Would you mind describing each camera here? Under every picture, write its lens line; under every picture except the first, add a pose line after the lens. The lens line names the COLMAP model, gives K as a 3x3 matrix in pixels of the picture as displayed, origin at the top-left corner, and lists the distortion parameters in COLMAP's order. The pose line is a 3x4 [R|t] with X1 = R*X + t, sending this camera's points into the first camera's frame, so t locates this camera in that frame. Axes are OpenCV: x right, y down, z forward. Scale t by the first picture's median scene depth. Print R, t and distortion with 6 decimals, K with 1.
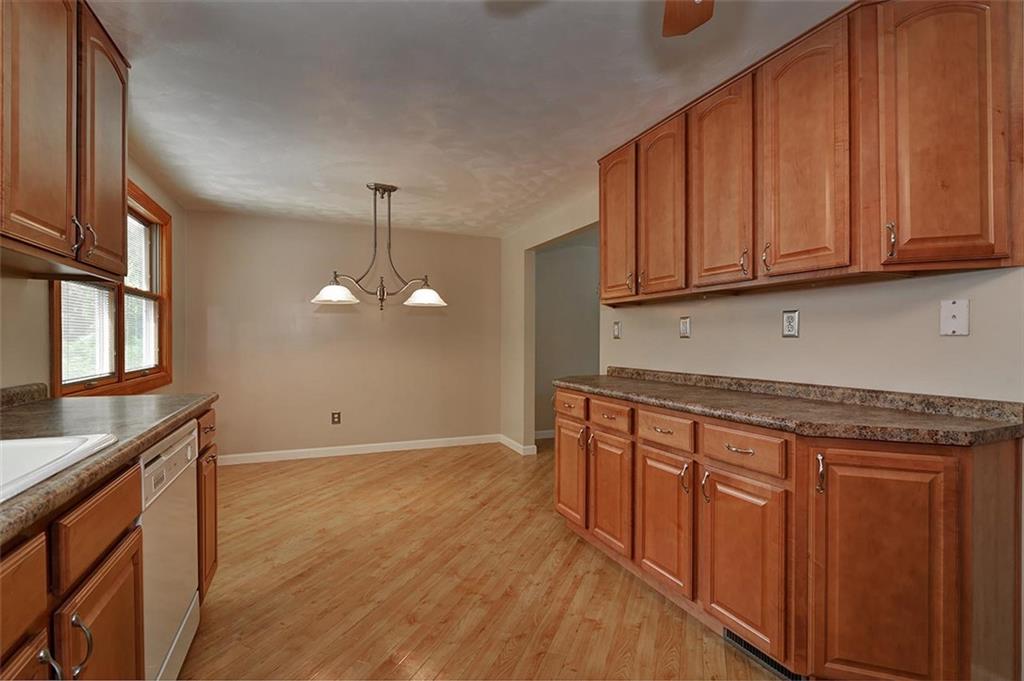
lens RADIAL K [[470.1, 0, 507.7], [0, 470.1, 342.1], [0, 0, 1]] dist [-0.017459, 0.000528]
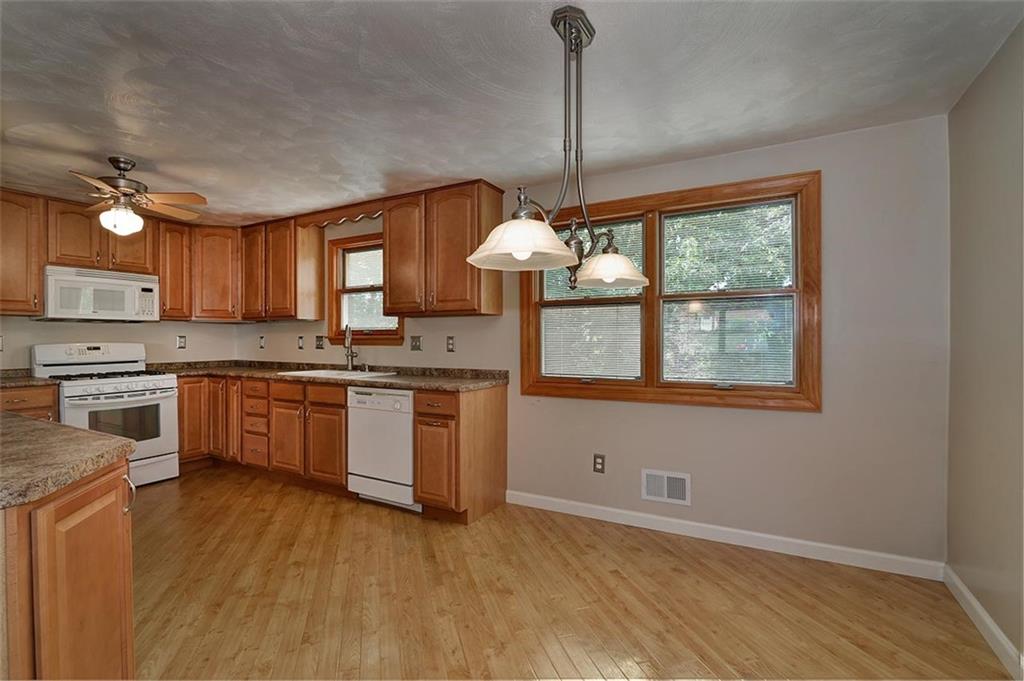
lens RADIAL K [[474.4, 0, 512.0], [0, 474.4, 340.5], [0, 0, 1]] dist [-0.021939, 0.000070]
pose [[-0.789564, -0.002609, -0.613663, 0.109336], [-0.005440, 0.999981, 0.002748, -0.028376], [0.613645, 0.005509, -0.789563, 2.037250]]
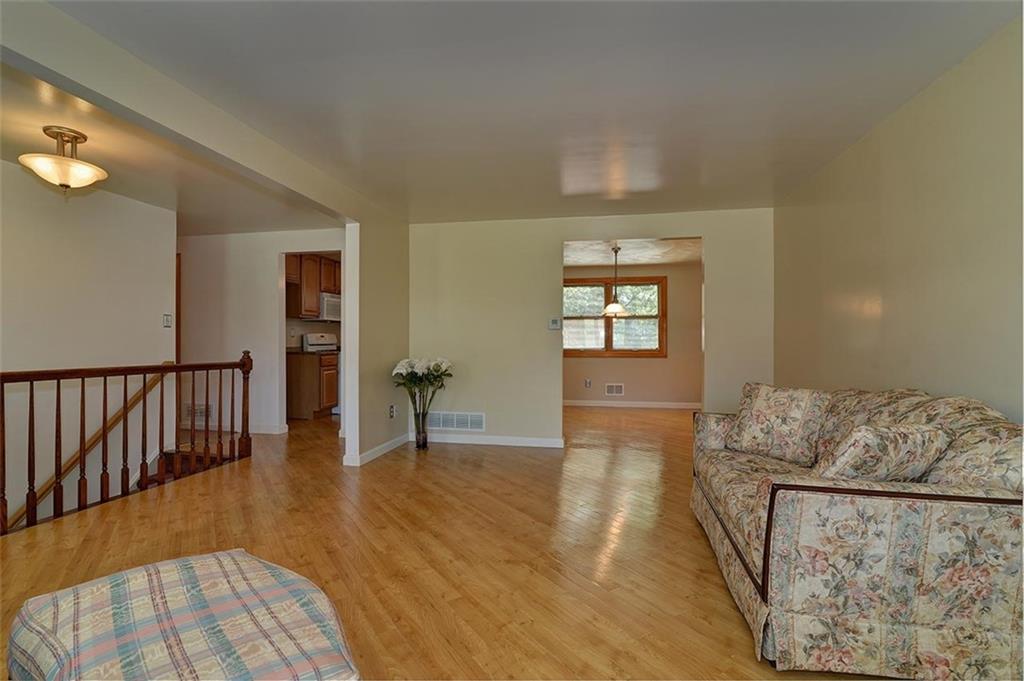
lens RADIAL K [[470.1, 0, 507.7], [0, 470.1, 342.1], [0, 0, 1]] dist [-0.017459, 0.000528]
pose [[-0.543924, -0.012231, -0.839045, 2.245657], [-0.006925, 0.999925, -0.010087, 0.074943], [0.839106, 0.000324, -0.543968, 2.461246]]
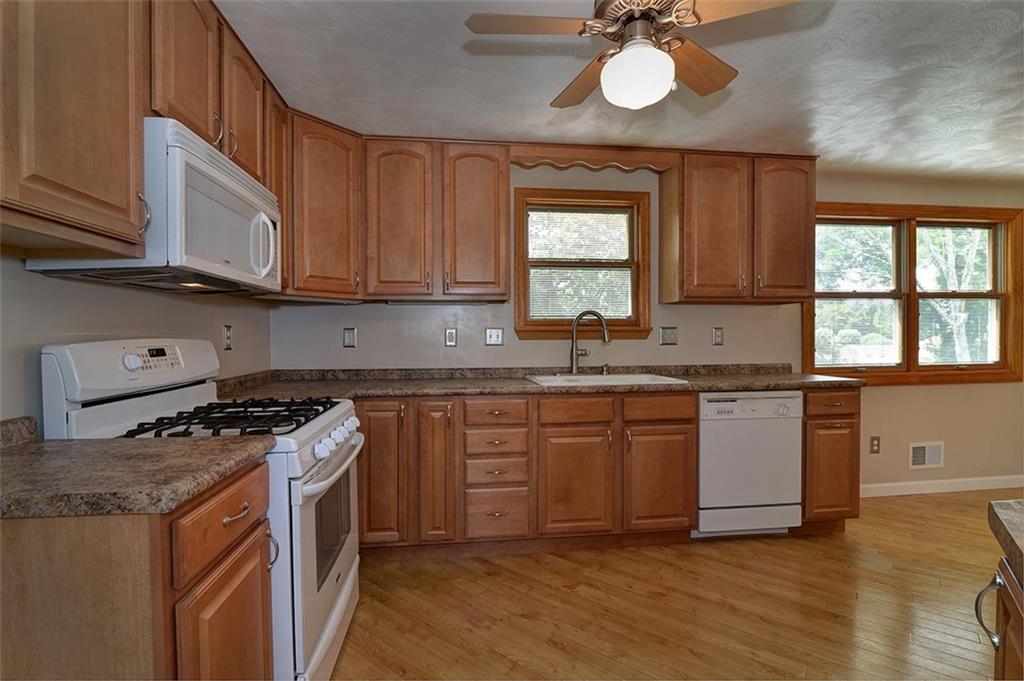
lens RADIAL K [[470.1, 0, 507.7], [0, 470.1, 342.1], [0, 0, 1]] dist [-0.017459, 0.000528]
pose [[-0.284469, 0.009056, -0.958643, 0.796516], [0.001732, 0.999959, 0.008933, -0.006651], [0.958684, 0.000881, -0.284473, 0.396417]]
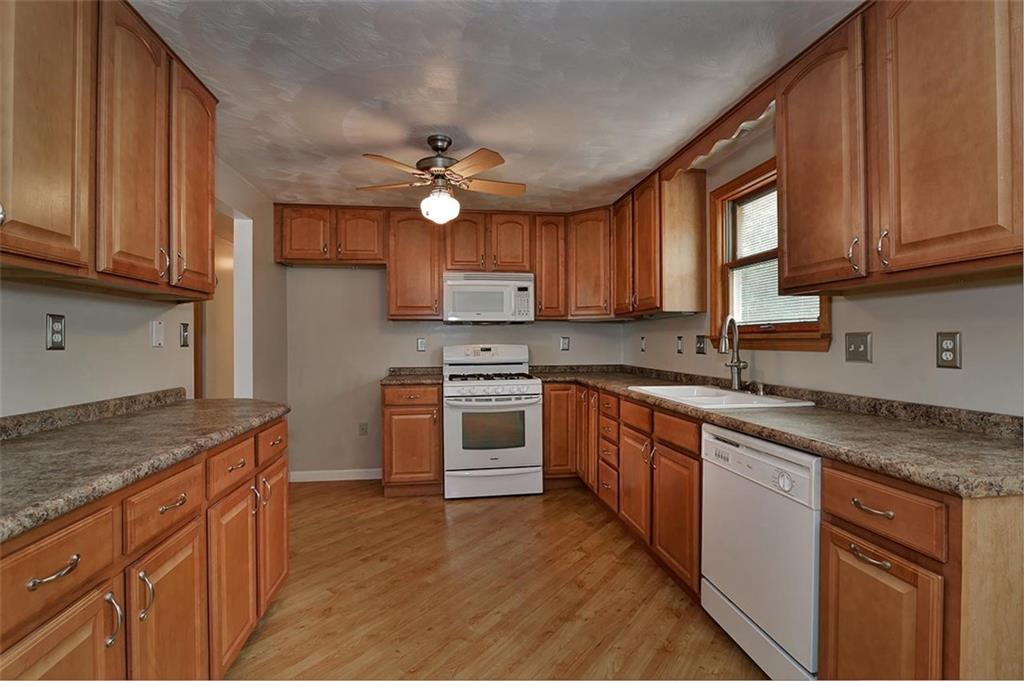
lens RADIAL K [[470.1, 0, 507.7], [0, 470.1, 342.1], [0, 0, 1]] dist [-0.017459, 0.000528]
pose [[-0.964012, -0.002134, 0.265849, -0.291066], [-0.000552, 0.999982, 0.006026, -0.025760], [-0.265857, 0.005663, -0.963996, 1.433425]]
